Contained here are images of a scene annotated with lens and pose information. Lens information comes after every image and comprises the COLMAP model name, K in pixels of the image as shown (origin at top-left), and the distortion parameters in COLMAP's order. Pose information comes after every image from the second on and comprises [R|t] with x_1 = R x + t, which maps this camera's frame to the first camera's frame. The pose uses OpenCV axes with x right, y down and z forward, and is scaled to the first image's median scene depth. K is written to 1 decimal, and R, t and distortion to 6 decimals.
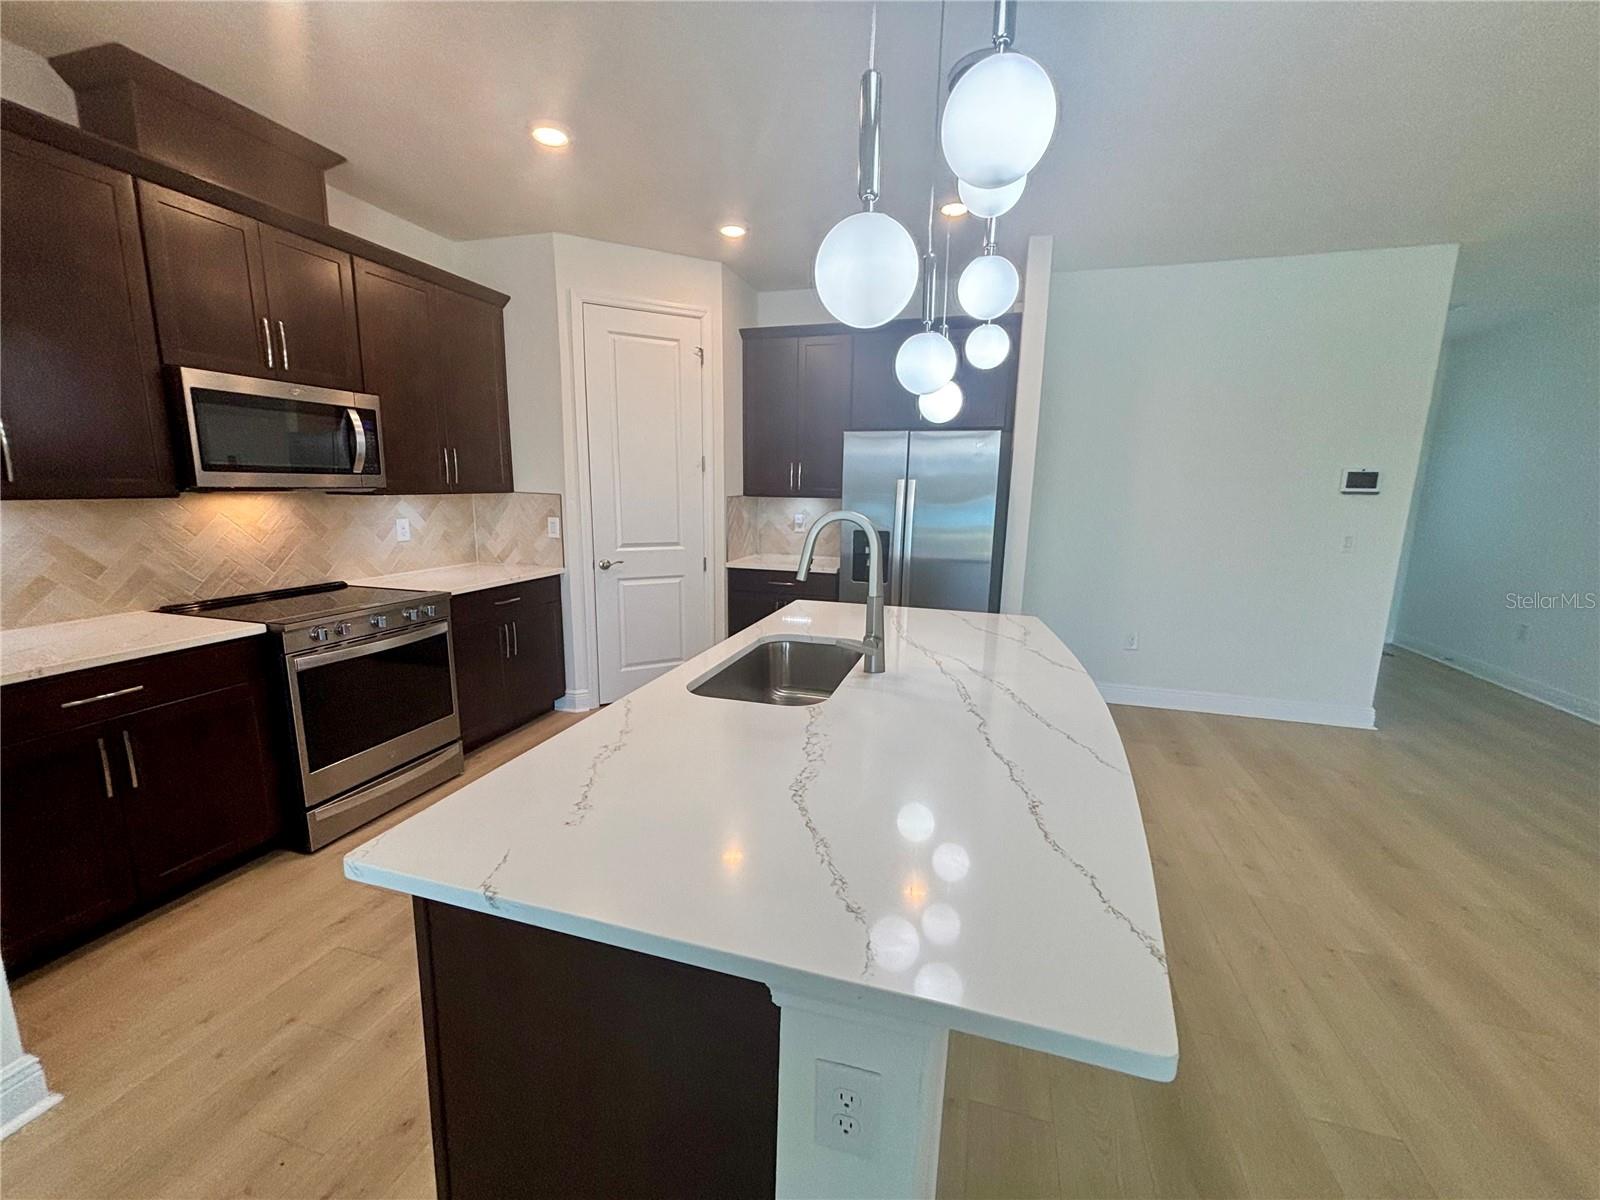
lens RADIAL K [[646.3, 0, 806.1], [0, 646.3, 603.2], [0, 0, 1]] dist [-0.004500, -0.000105]
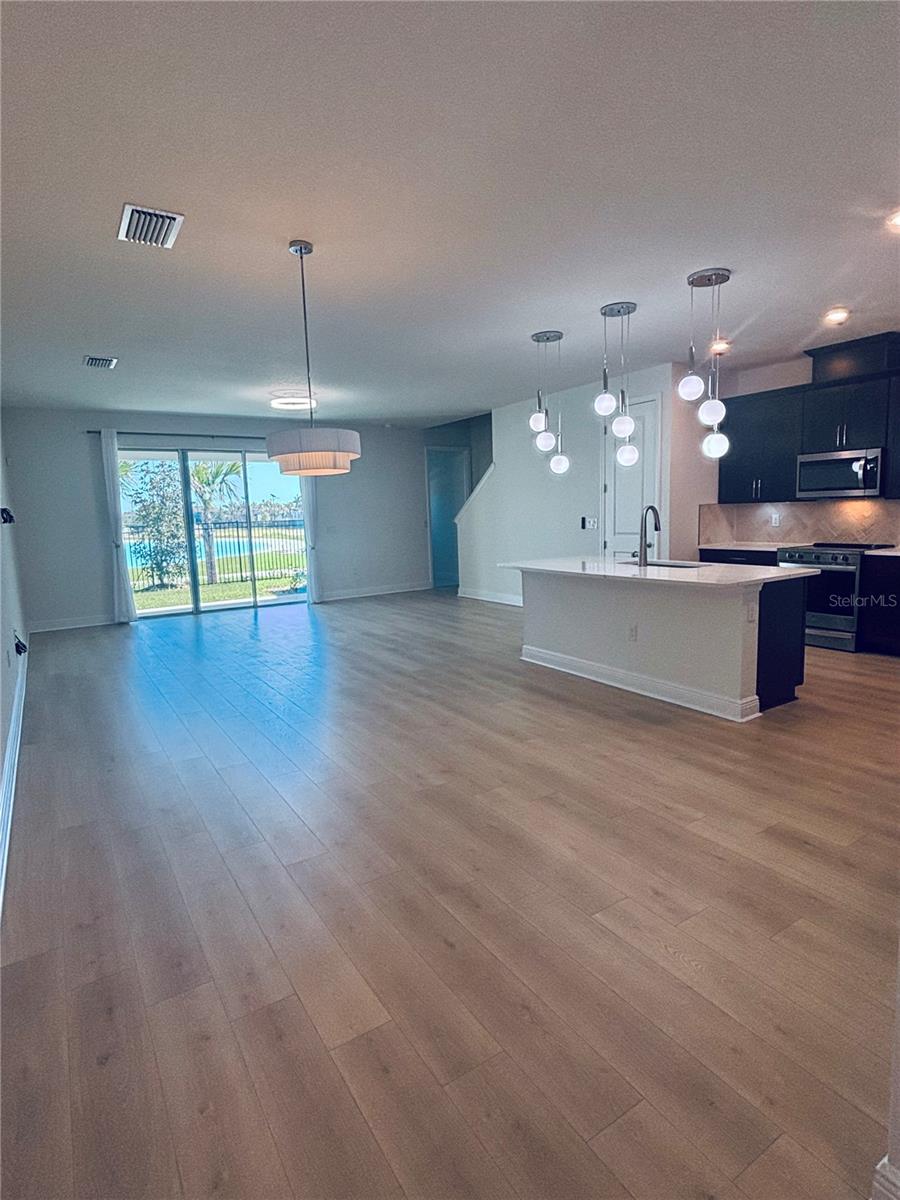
lens RADIAL K [[641.2, 0, 453.0], [0, 641.2, 599.5], [0, 0, 1]] dist [0.004145, 0.000196]
pose [[-0.652151, 0.119594, -0.748596, 2.011757], [-0.110484, 0.961941, 0.249927, -0.269944], [0.749995, 0.245698, -0.614117, 1.593646]]
